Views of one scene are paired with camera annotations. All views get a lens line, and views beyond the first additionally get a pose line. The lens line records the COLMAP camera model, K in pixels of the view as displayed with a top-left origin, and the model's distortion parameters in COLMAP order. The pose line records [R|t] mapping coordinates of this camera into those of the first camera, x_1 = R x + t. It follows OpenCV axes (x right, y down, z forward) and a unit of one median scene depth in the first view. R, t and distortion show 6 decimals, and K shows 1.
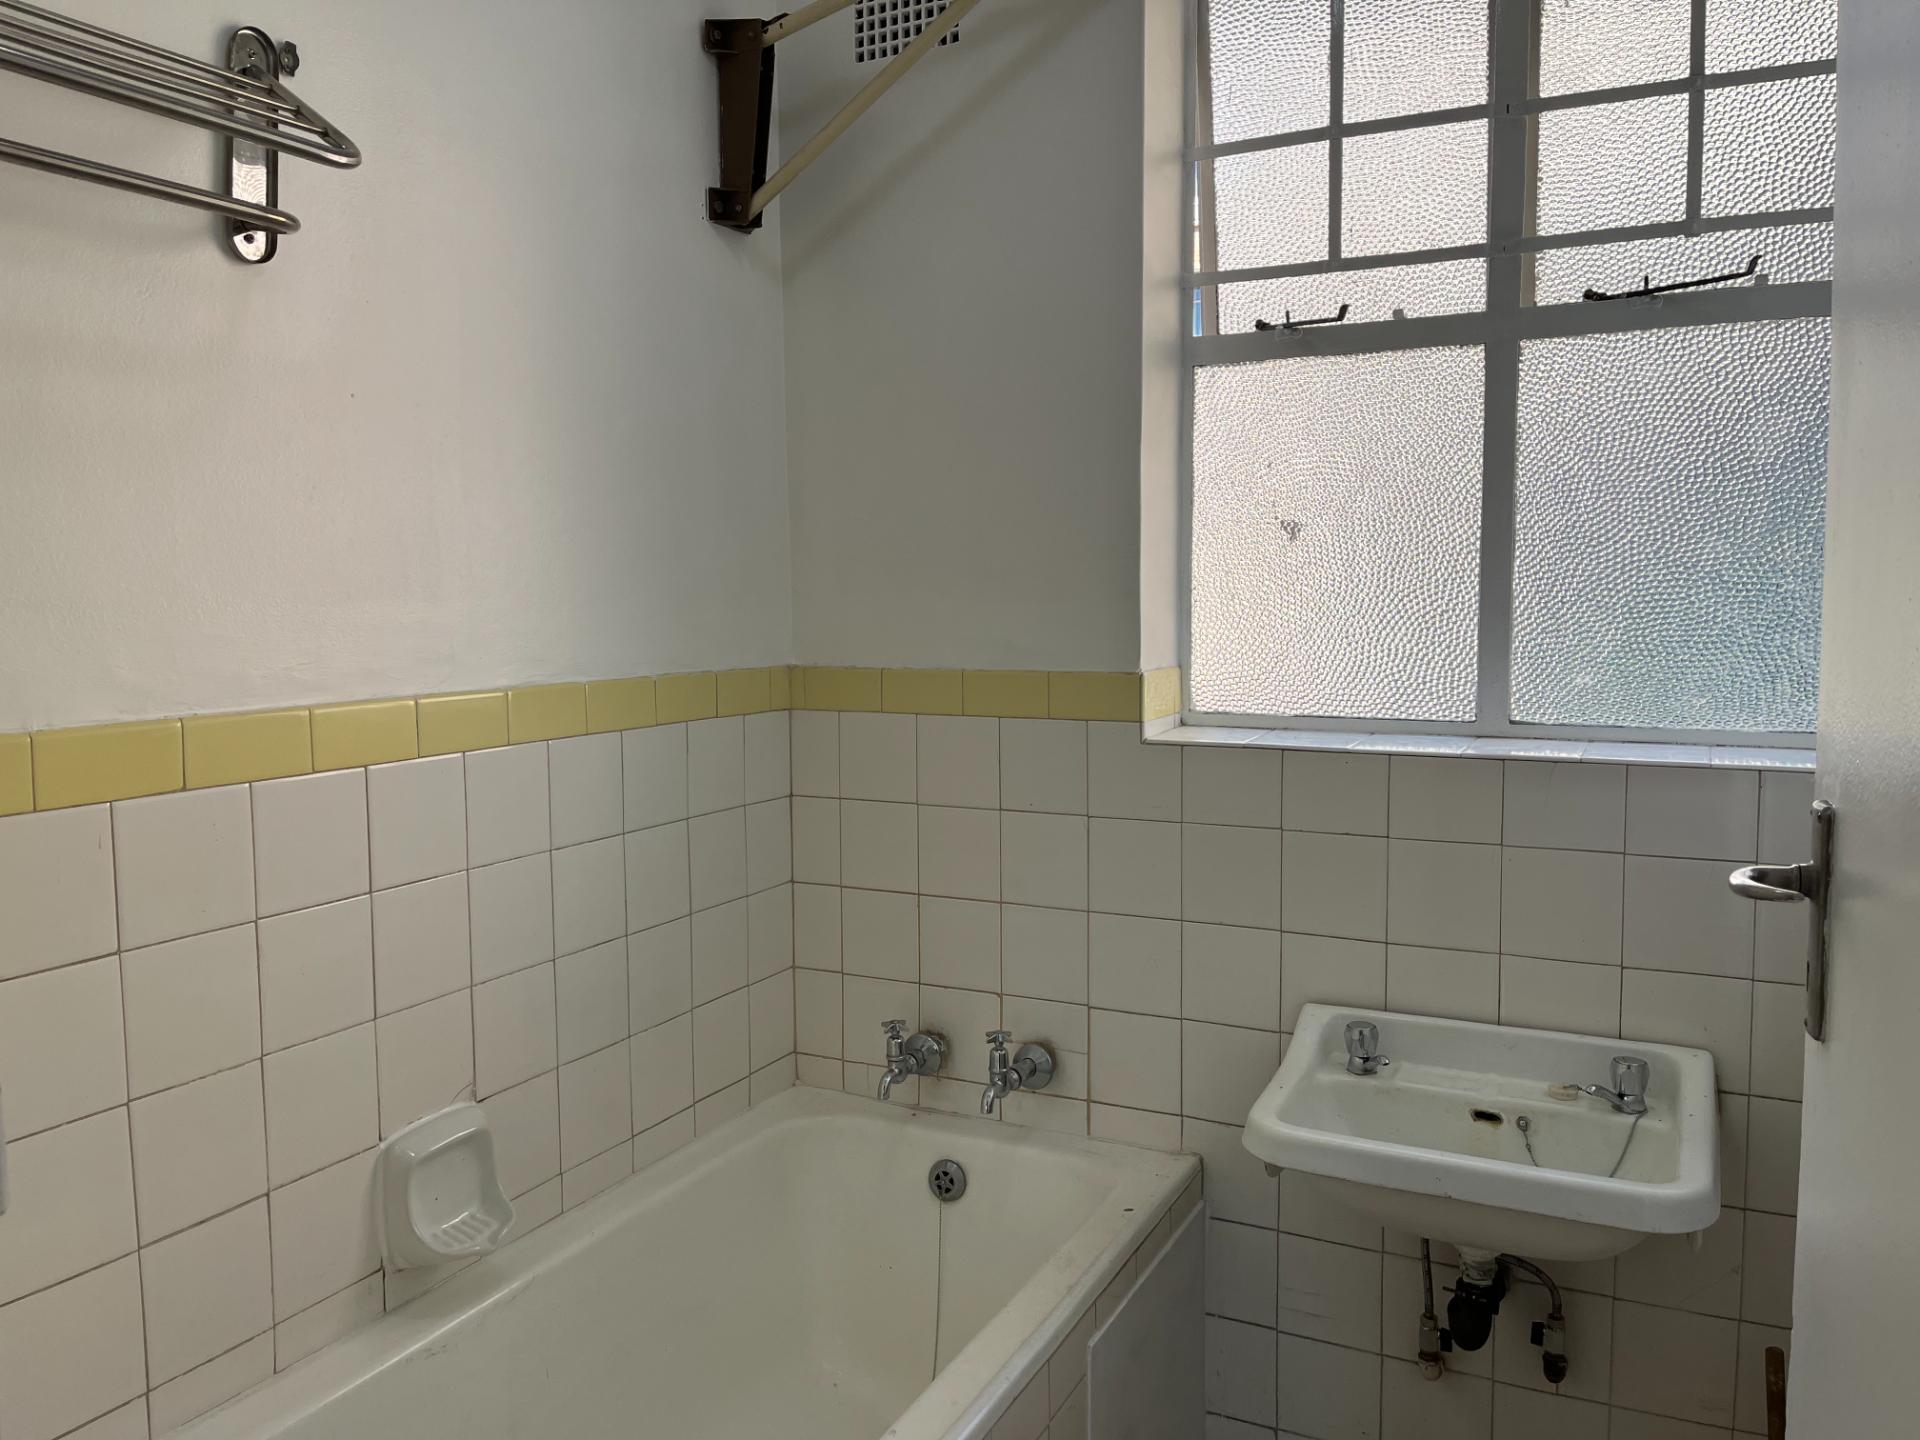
lens RADIAL K [[1450.6, 0, 964.3], [0, 1450.6, 707.1], [0, 0, 1]] dist [0.056960, -0.067059]
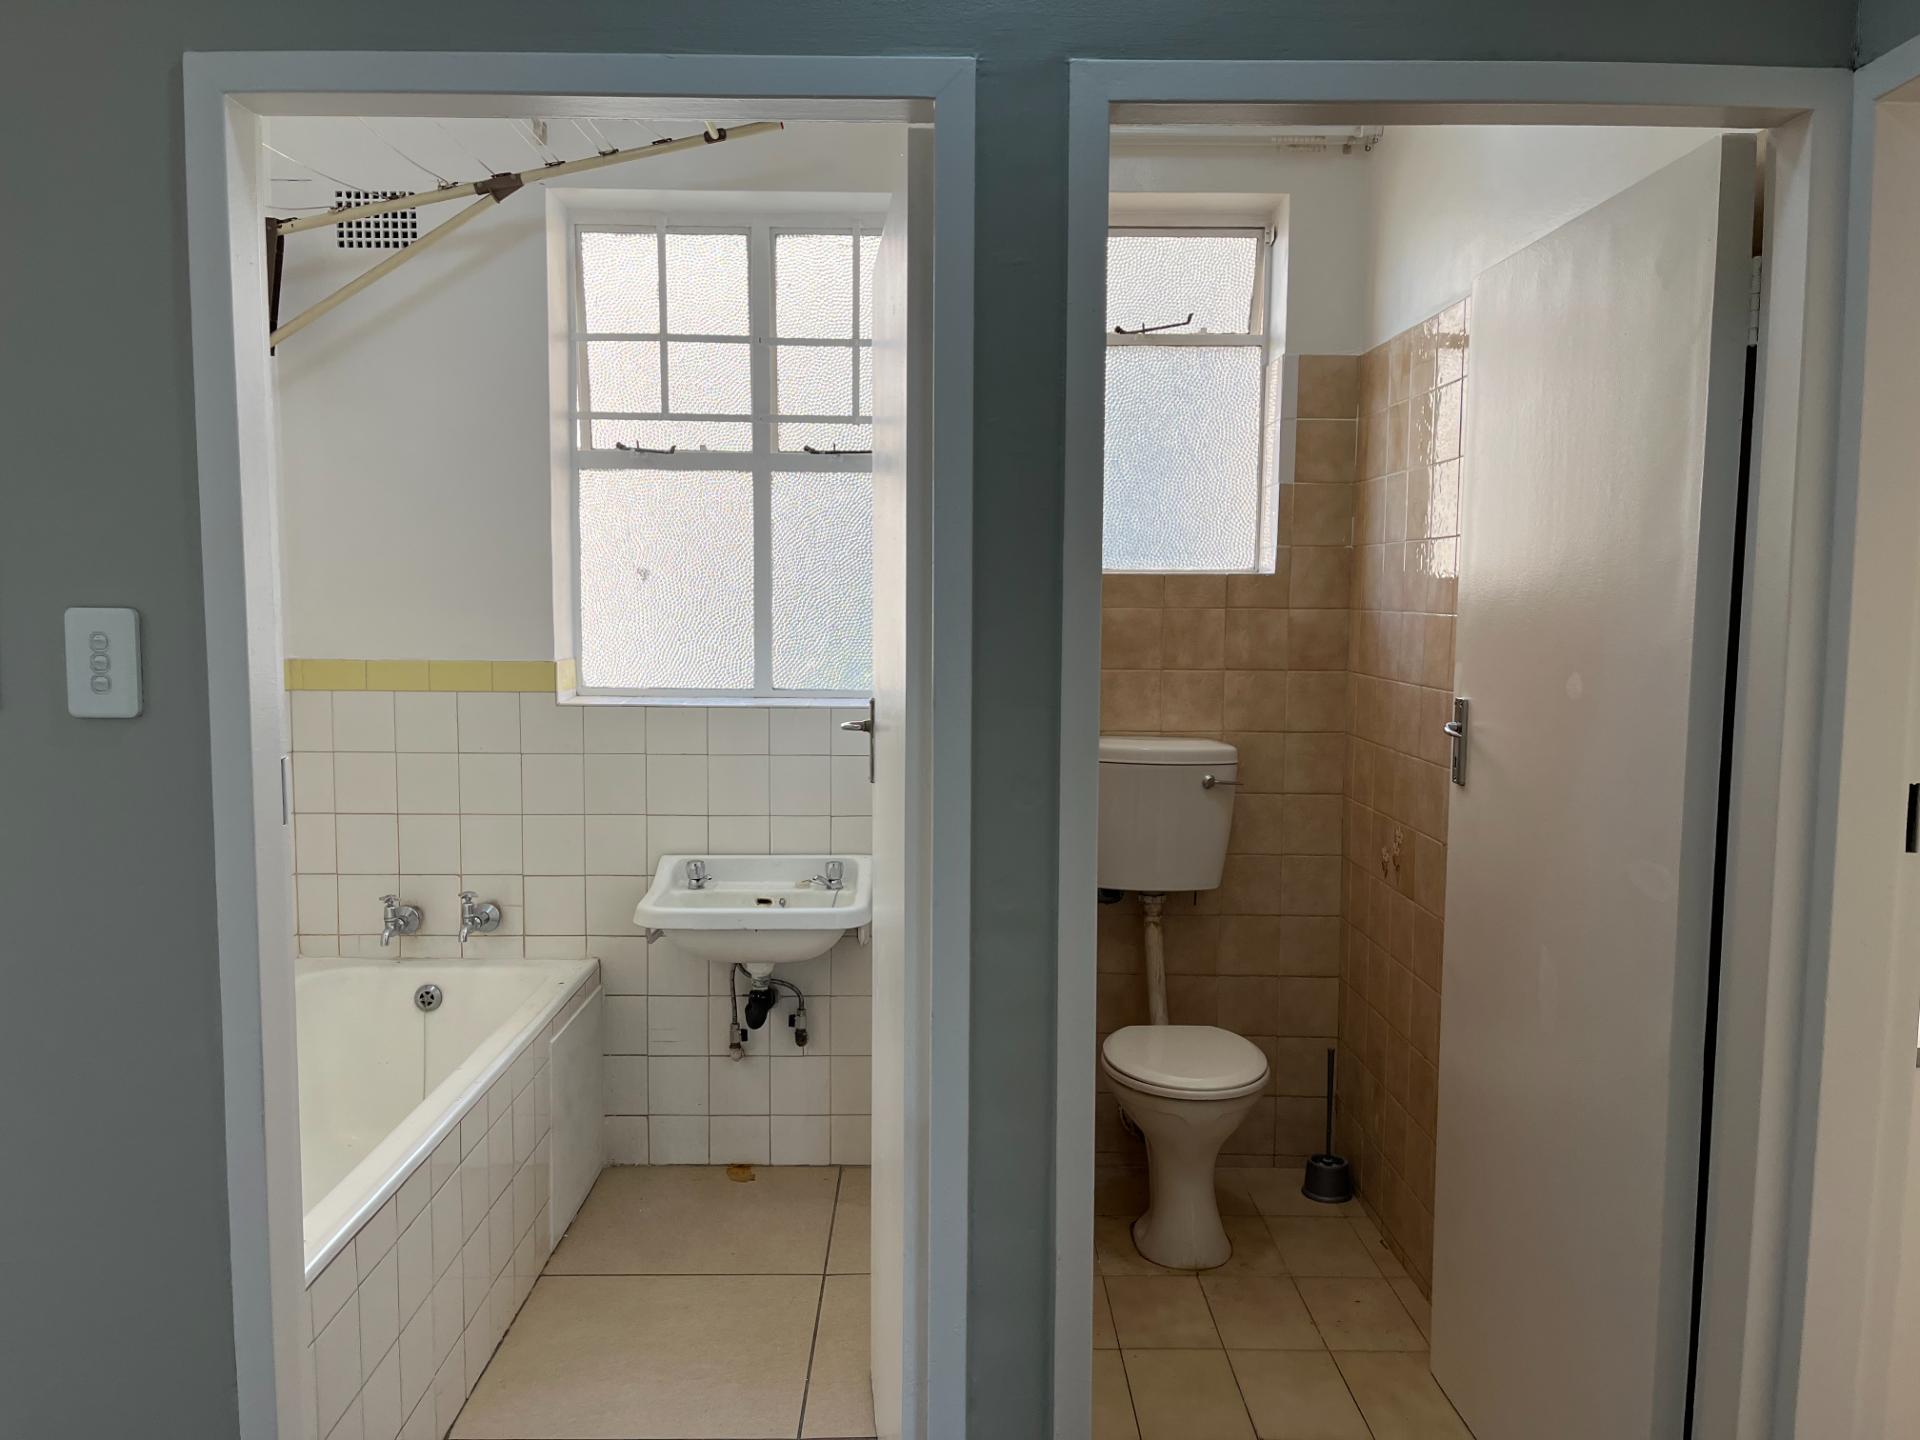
lens RADIAL K [[1450.6, 0, 956.1], [0, 1450.6, 739.2], [0, 0, 1]] dist [0.056960, -0.067059]
pose [[0.889590, -0.028890, 0.455846, -0.223561], [0.021998, 0.999550, 0.020417, 0.039529], [-0.456231, -0.008135, 0.889824, -0.644753]]
